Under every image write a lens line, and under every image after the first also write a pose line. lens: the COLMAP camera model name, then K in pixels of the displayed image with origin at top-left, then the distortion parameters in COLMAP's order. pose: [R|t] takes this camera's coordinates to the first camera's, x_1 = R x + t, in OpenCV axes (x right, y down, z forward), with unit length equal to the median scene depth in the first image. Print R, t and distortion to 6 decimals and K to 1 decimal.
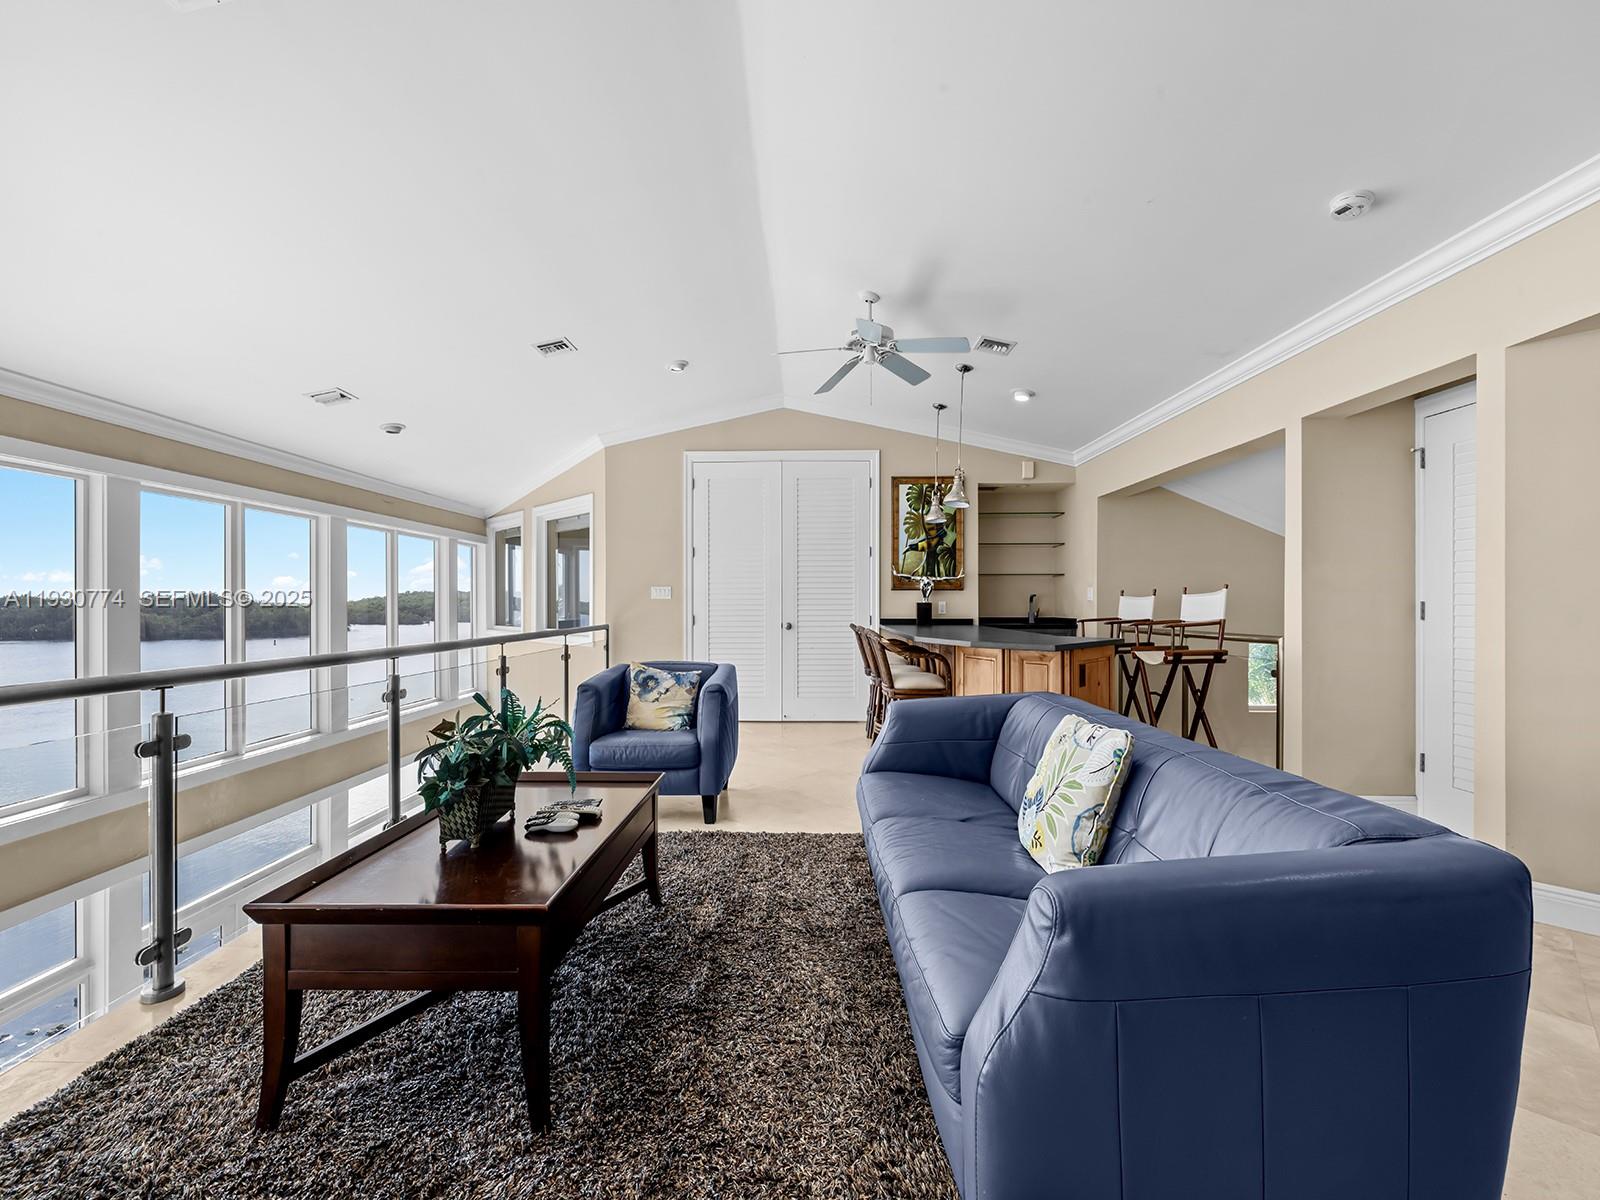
lens RADIAL K [[677.2, 0, 799.1], [0, 677.2, 605.5], [0, 0, 1]] dist [0.006613, 0.001522]
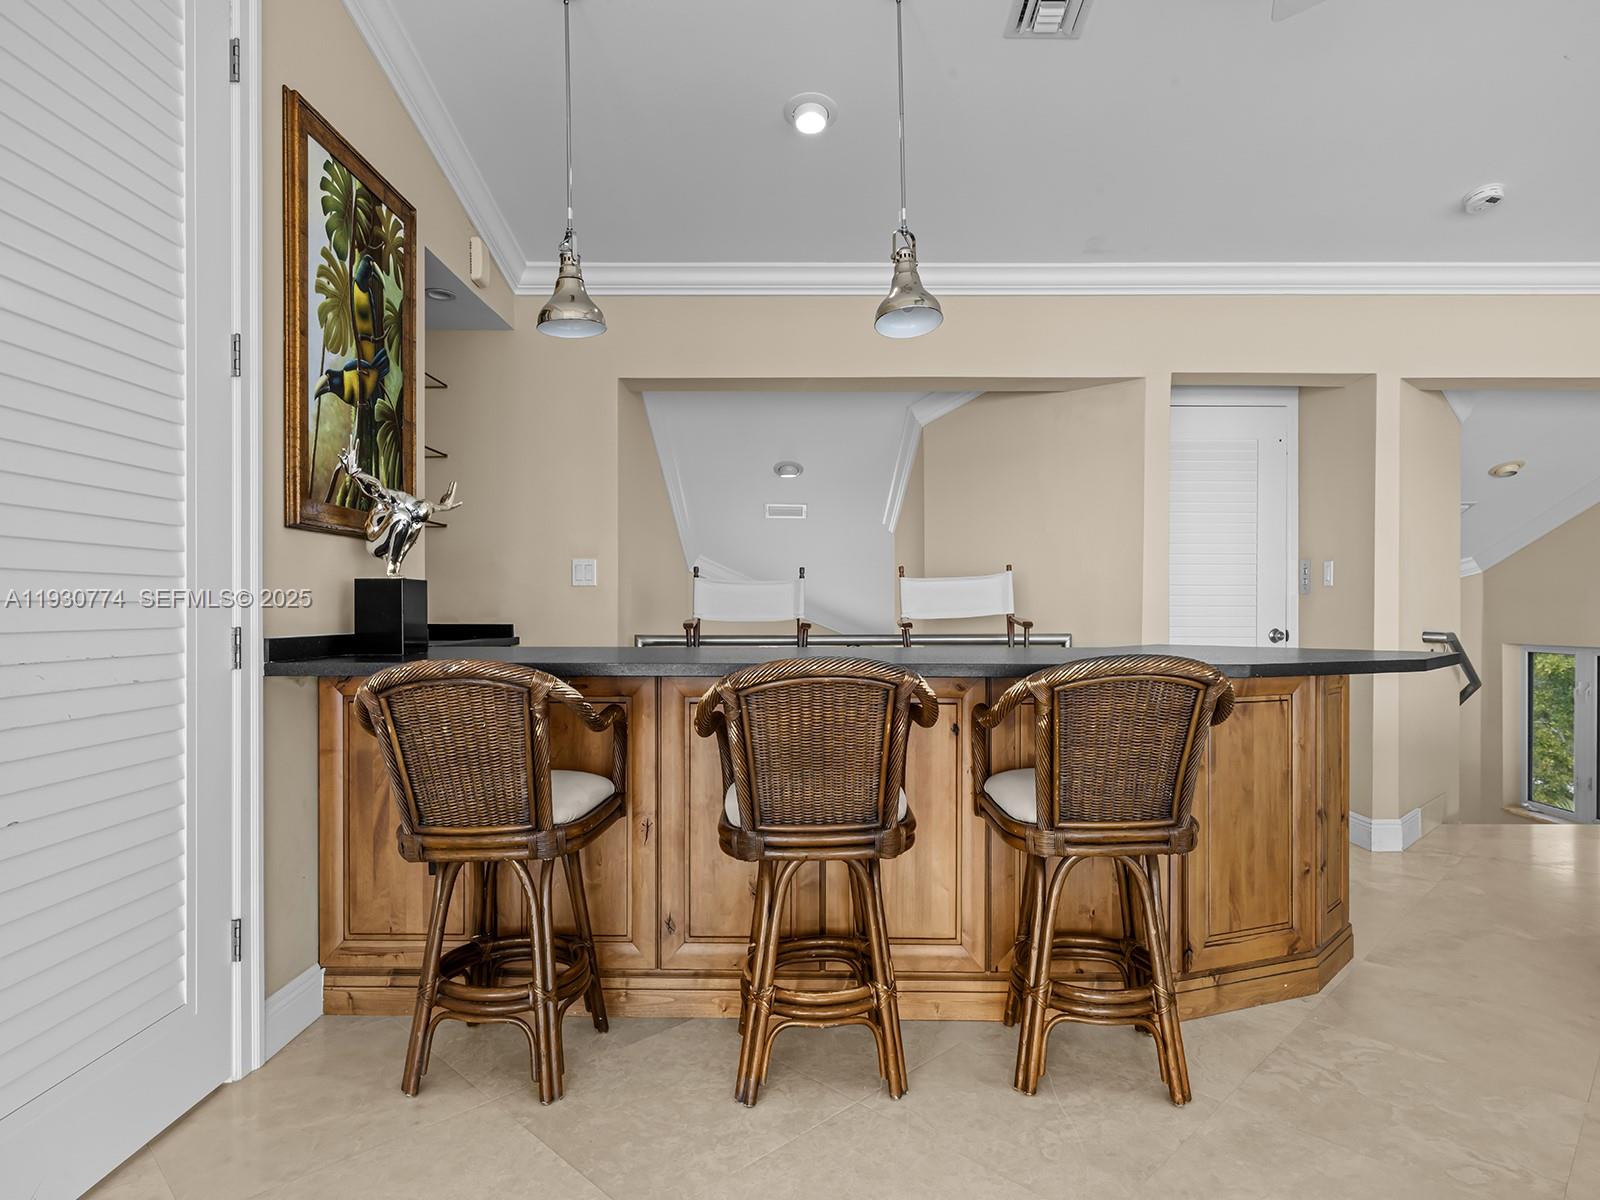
lens RADIAL K [[897.9, 0, 802.0], [0, 897.9, 600.5], [0, 0, 1]] dist [-0.001942, -0.000277]
pose [[-0.009409, -0.000012, 0.999956, -0.204521], [-0.001598, 0.999999, -0.000003, 0.003863], [-0.999954, -0.001598, -0.009409, 0.810109]]
